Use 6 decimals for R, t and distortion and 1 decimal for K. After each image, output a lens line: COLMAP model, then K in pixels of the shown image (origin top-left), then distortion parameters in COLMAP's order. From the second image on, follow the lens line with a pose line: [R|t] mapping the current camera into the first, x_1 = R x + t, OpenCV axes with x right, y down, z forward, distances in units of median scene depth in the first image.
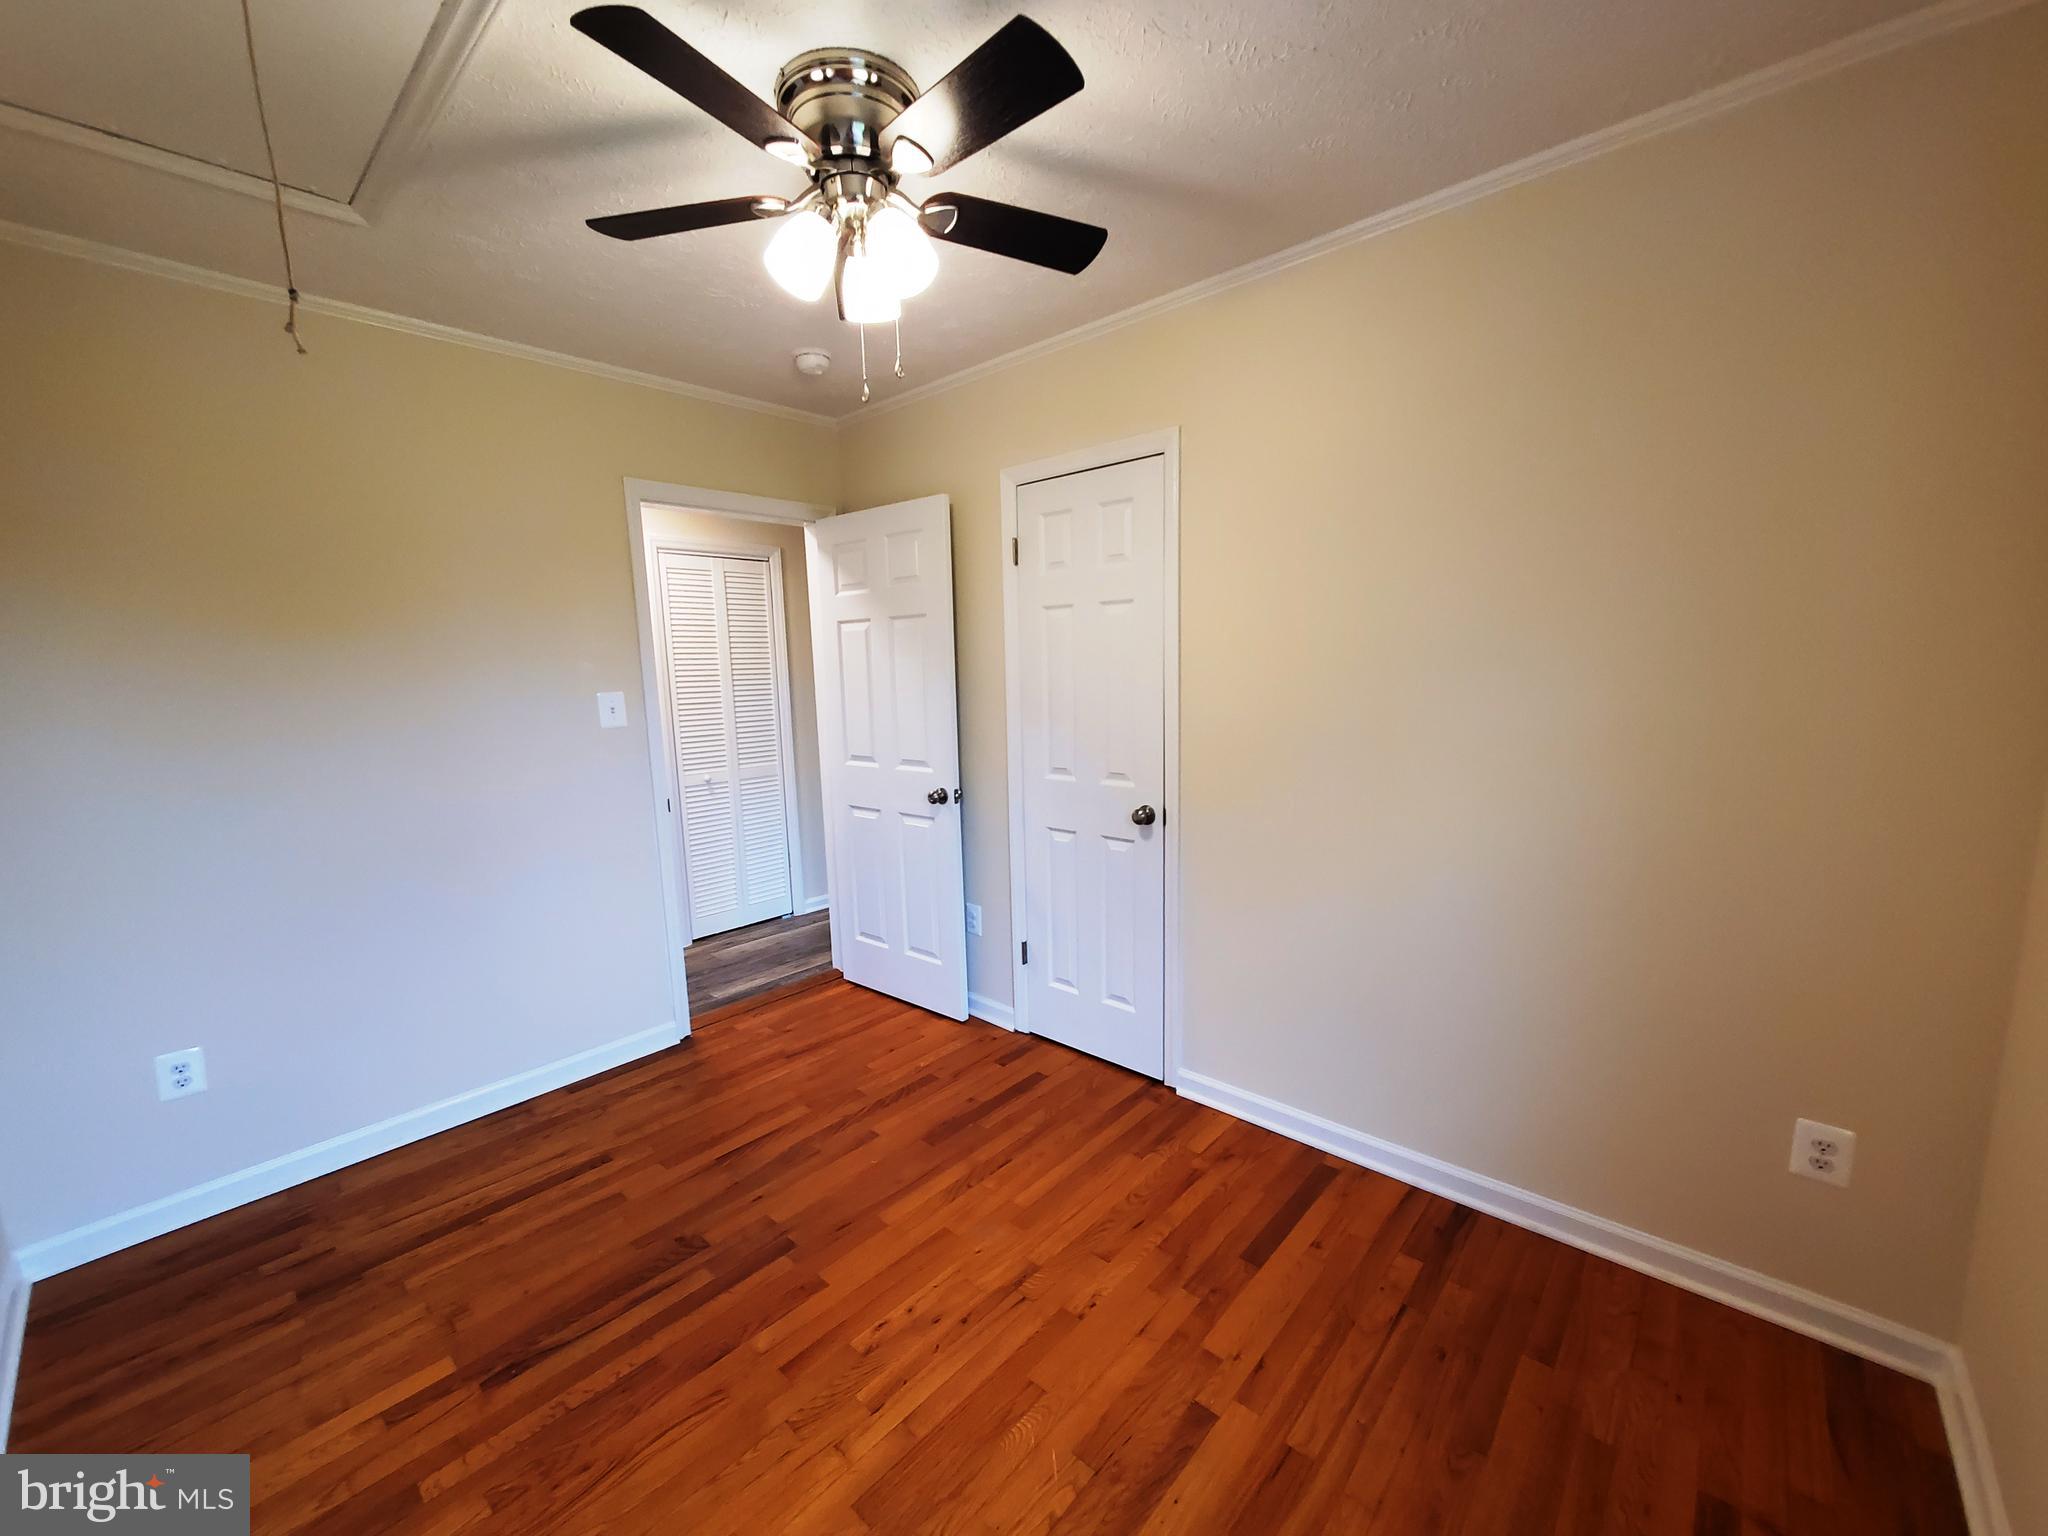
lens RADIAL K [[811.4, 0, 1028.6], [0, 811.4, 776.4], [0, 0, 1]] dist [-0.000824, 0.000336]
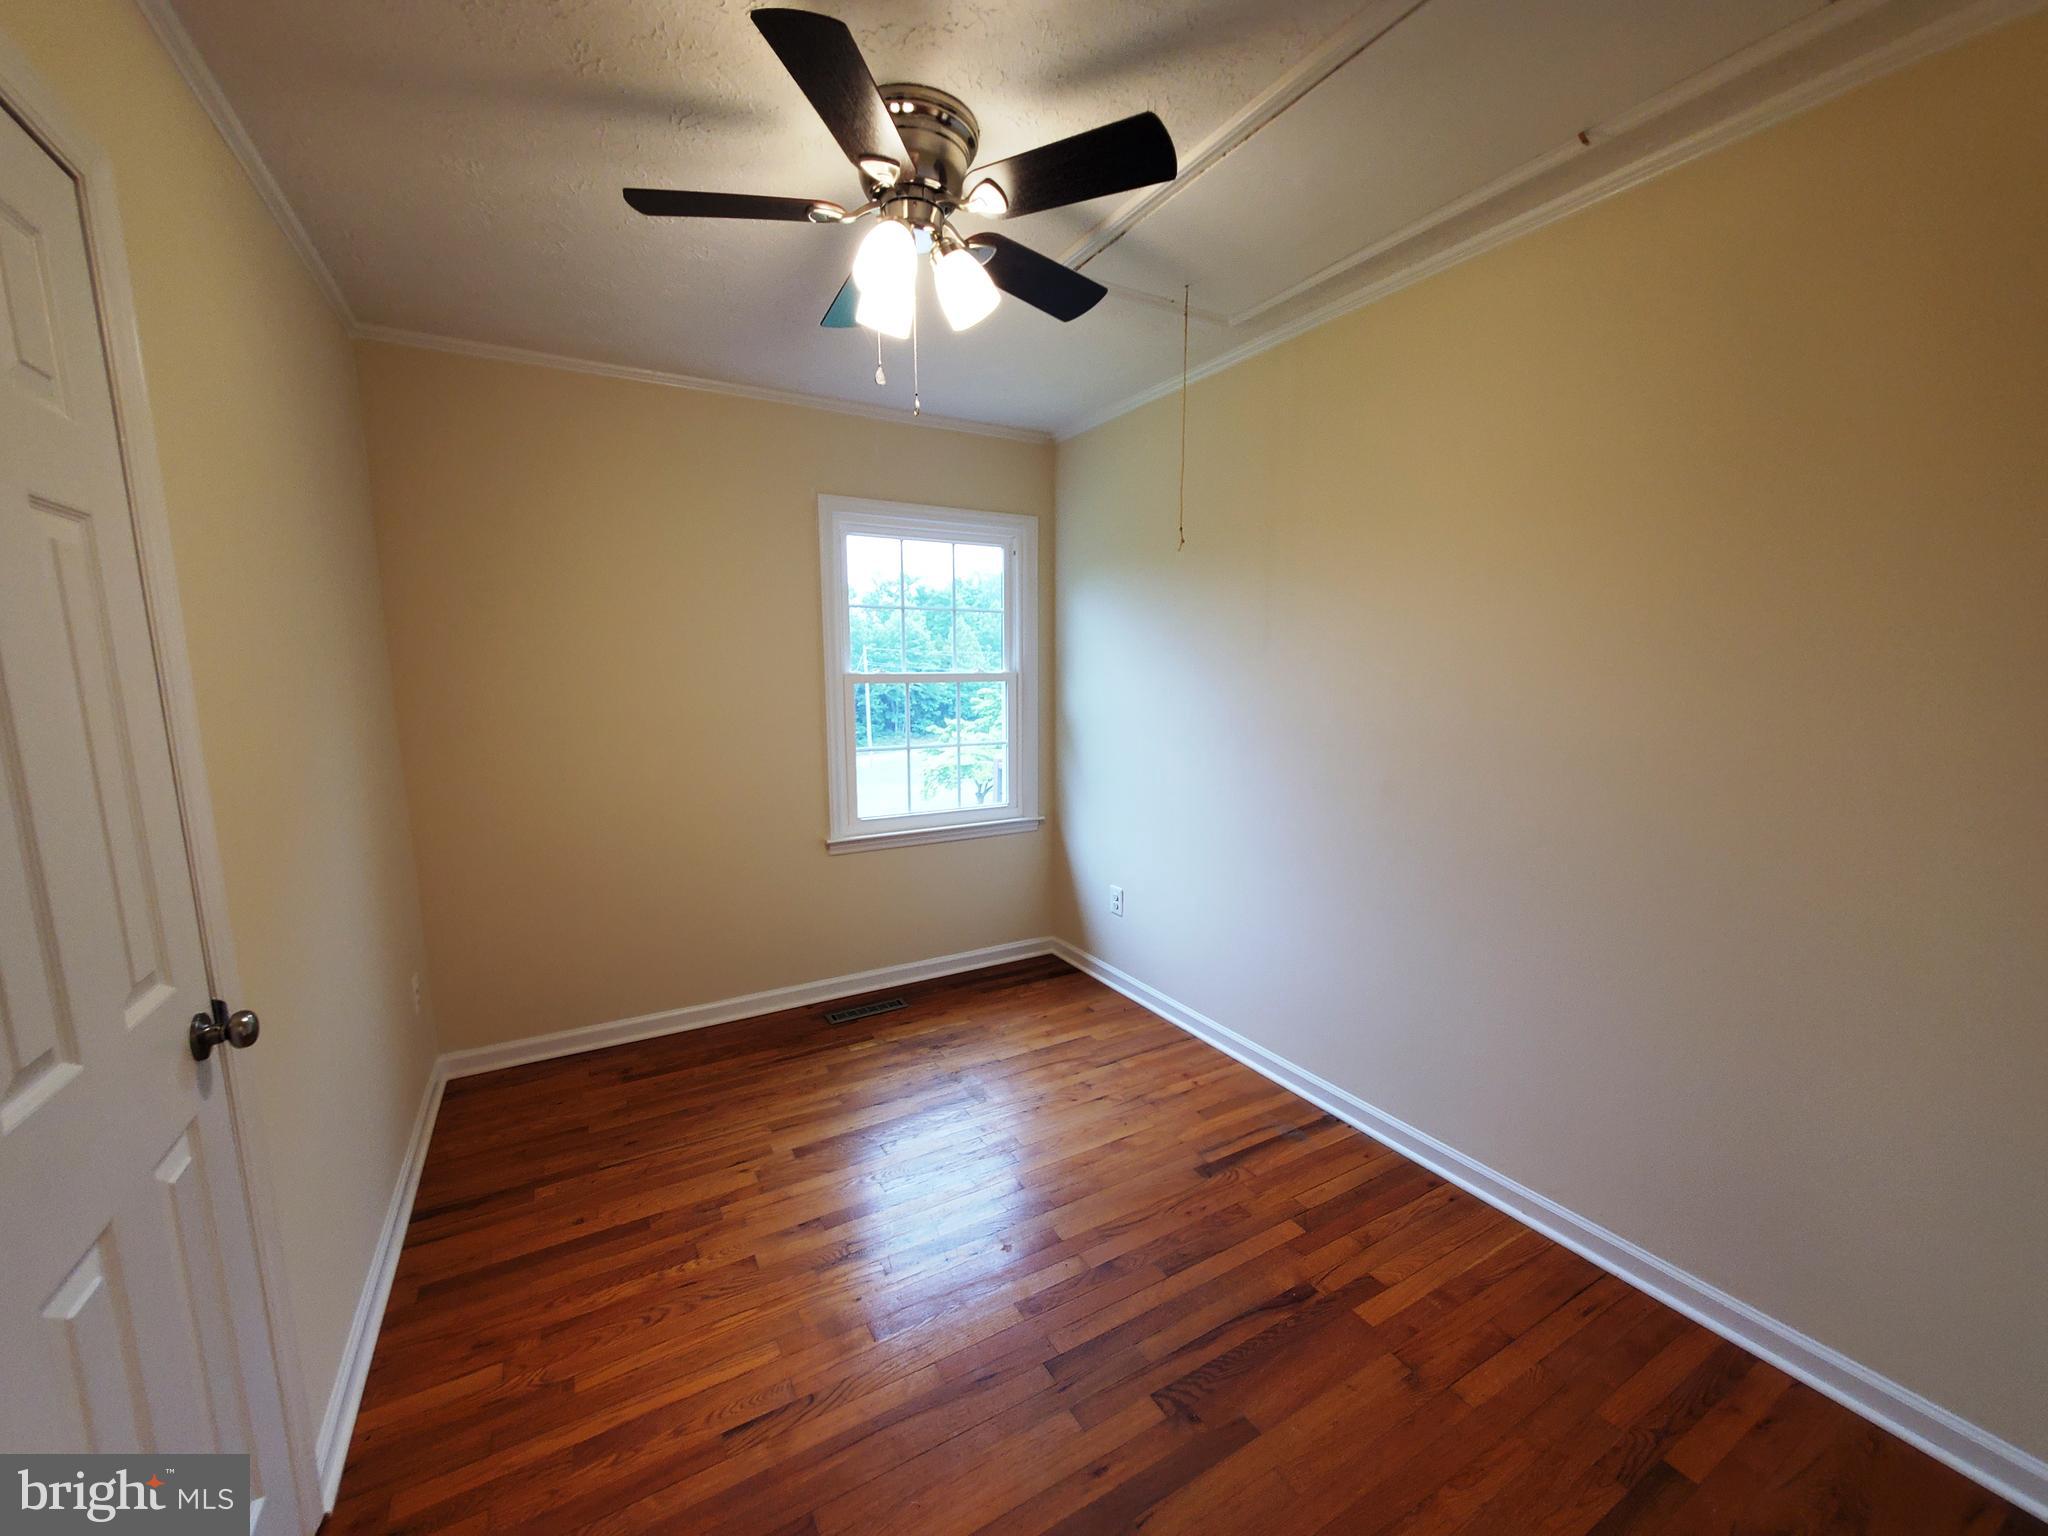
lens RADIAL K [[791.1, 0, 1016.8], [0, 791.1, 803.9], [0, 0, 1]] dist [-0.000142, 0.000070]
pose [[-0.945230, -0.021655, 0.325687, -0.581288], [0.078167, 0.953745, 0.290277, -0.230035], [-0.316908, 0.299837, -0.899815, 1.780667]]
